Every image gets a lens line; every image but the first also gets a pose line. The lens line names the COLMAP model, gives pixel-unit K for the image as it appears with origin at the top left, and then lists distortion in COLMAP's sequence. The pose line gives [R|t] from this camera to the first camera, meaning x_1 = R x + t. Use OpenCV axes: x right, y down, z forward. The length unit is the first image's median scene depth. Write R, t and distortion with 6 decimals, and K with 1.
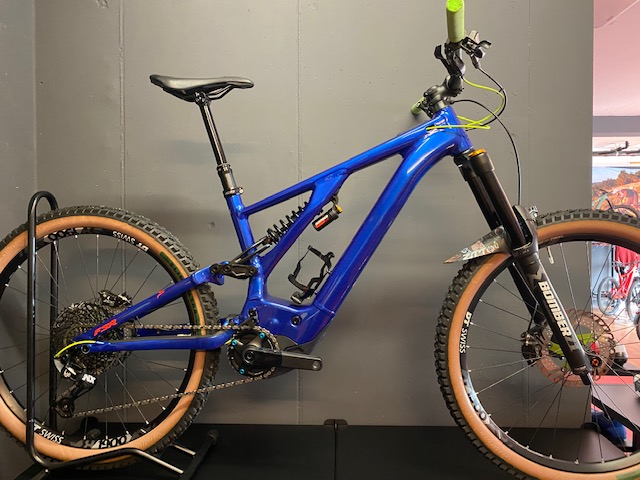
lens RADIAL K [[471.0, 0, 324.3], [0, 471.0, 236.0], [0, 0, 1]] dist [-0.000663, -0.021160]
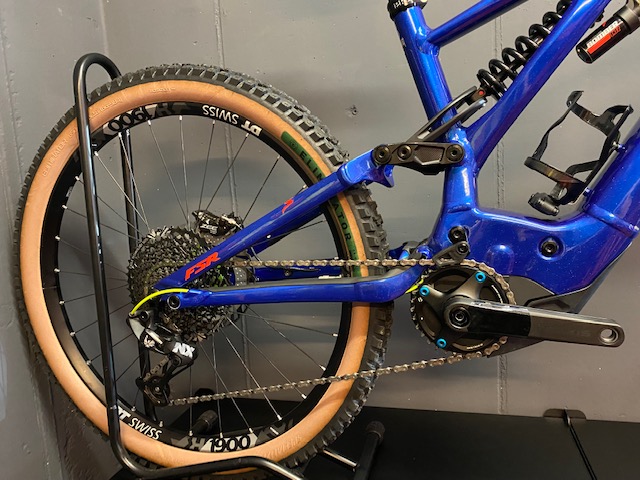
lens RADIAL K [[471.0, 0, 319.6], [0, 471.0, 242.0], [0, 0, 1]] dist [-0.000663, -0.021160]
pose [[0.968324, -0.028684, -0.248044, -0.167596], [0.058898, 0.991588, 0.115260, 0.100707], [0.242652, -0.126219, 0.961867, 0.451992]]
